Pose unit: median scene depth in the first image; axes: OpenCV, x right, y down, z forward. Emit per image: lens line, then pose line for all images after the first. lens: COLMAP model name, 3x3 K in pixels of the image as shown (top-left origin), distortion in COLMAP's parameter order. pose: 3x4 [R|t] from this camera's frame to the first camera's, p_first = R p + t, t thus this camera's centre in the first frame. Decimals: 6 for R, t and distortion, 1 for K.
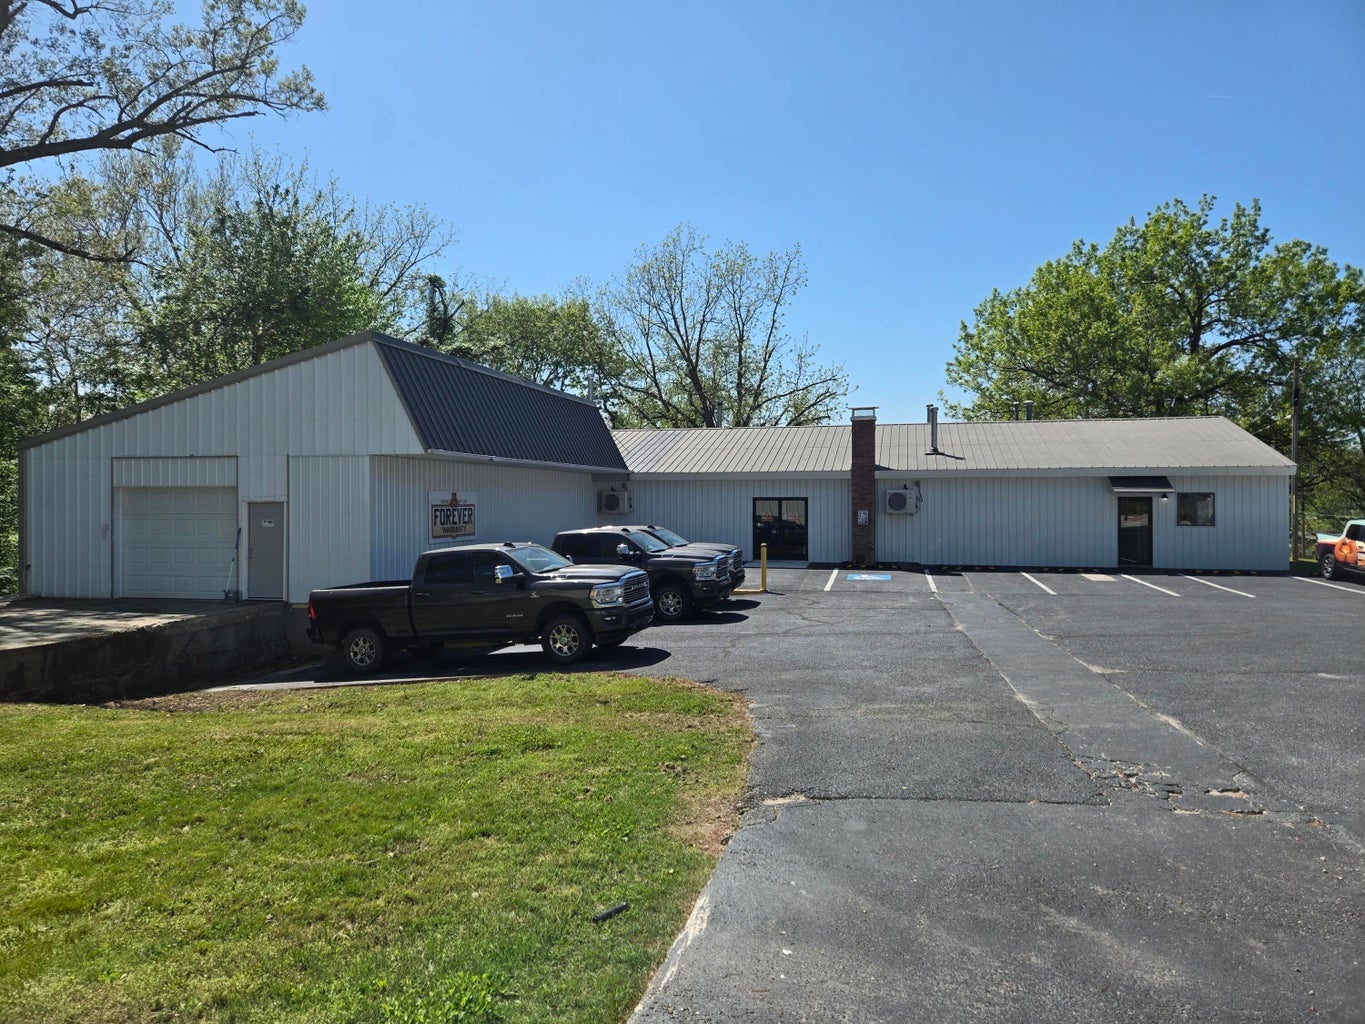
lens RADIAL K [[920.5, 0, 683.3], [0, 920.5, 499.3], [0, 0, 1]] dist [0.074972, -0.068869]
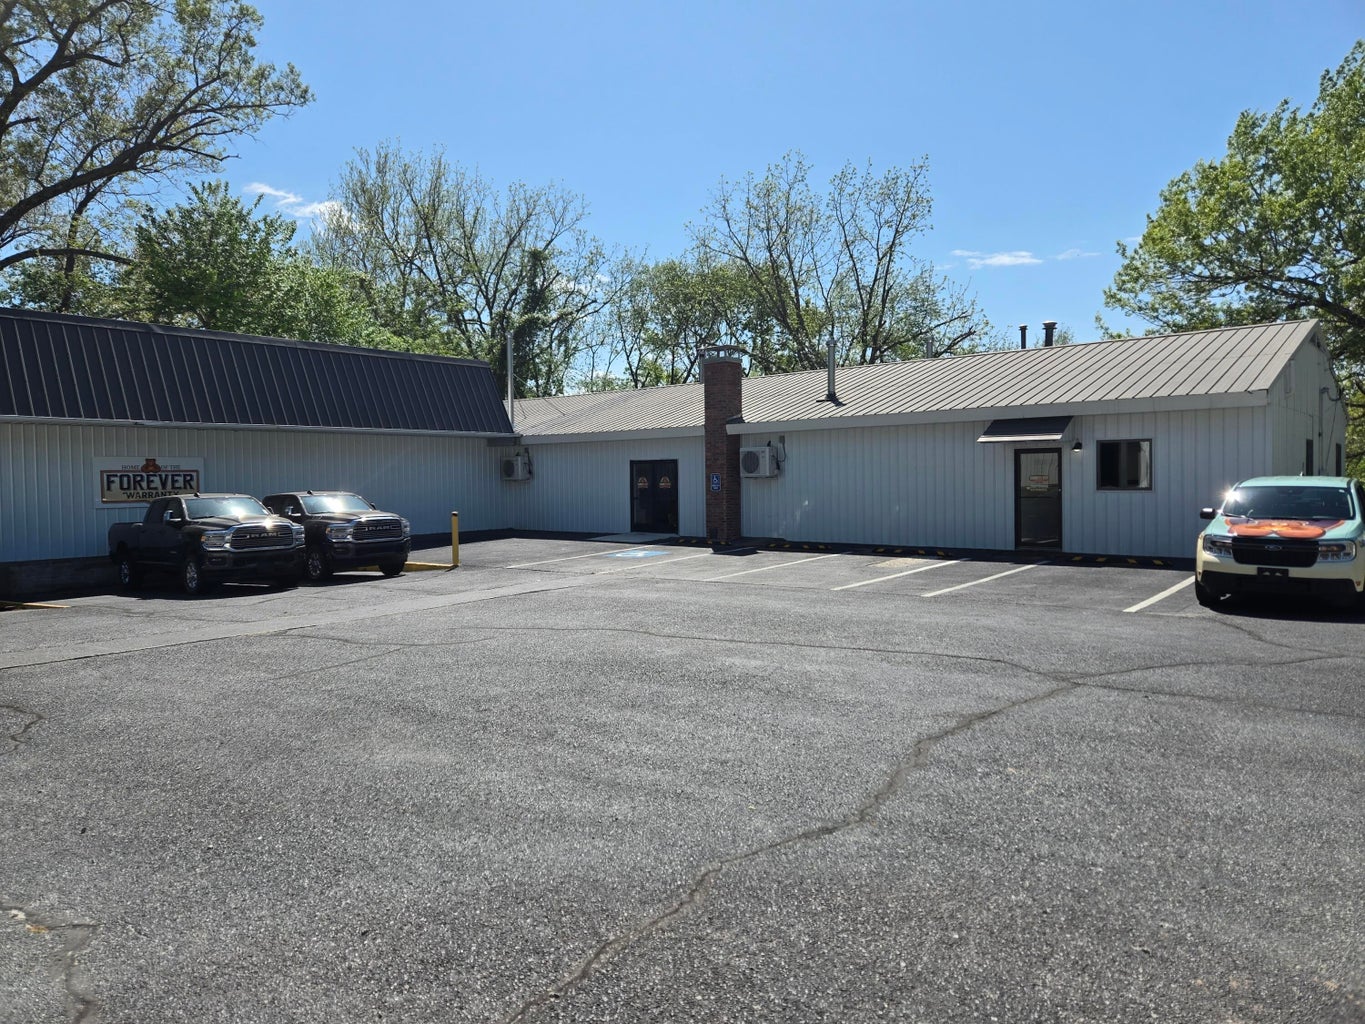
lens RADIAL K [[920.5, 0, 683.3], [0, 920.5, 499.3], [0, 0, 1]] dist [0.074972, -0.068869]
pose [[0.890378, 0.000508, -0.455221, 0.539394], [0.012427, 0.999600, 0.025423, 0.013590], [0.455052, -0.028293, 0.890015, 0.259642]]
